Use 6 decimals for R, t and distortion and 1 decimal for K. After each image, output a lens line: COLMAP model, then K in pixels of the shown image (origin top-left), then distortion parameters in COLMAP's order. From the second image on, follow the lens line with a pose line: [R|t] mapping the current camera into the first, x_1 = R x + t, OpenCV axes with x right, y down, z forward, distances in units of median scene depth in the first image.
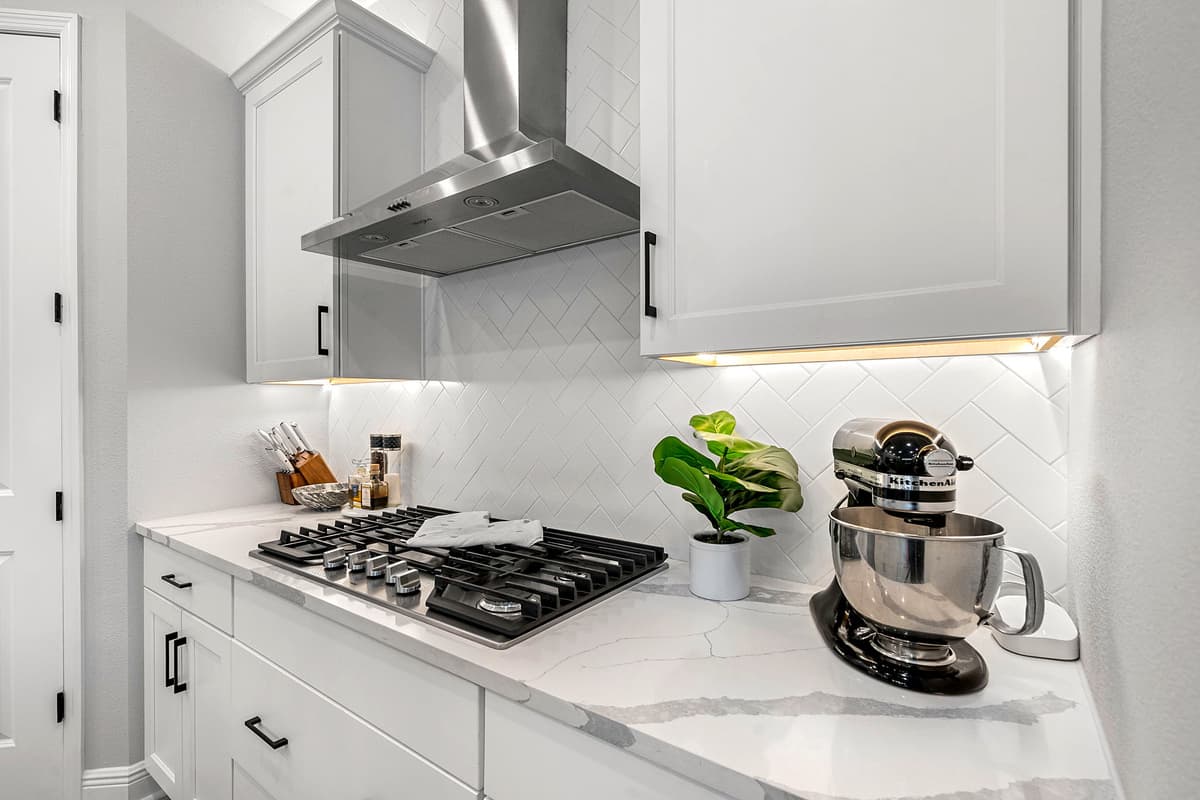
lens RADIAL K [[547.2, 0, 600.0], [0, 547.2, 400.0], [0, 0, 1]] dist [-0.001397, -0.000308]
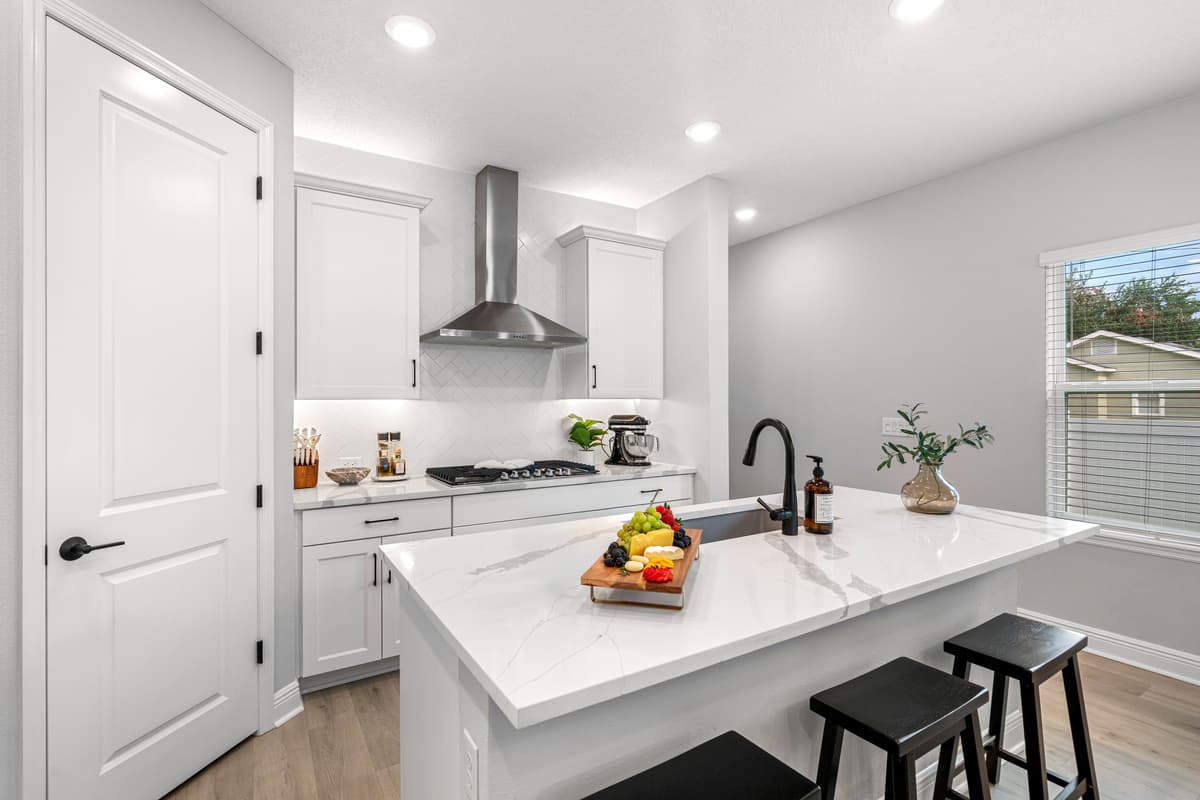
lens RADIAL K [[549.0, 0, 600.0], [0, 549.0, 400.0], [0, 0, 1]] dist [-0.000397, -0.000105]
pose [[0.365636, 0.008877, 0.930716, -1.871970], [-0.002857, 0.999961, -0.008415, -0.023413], [-0.930754, 0.000418, 0.365646, -0.215209]]
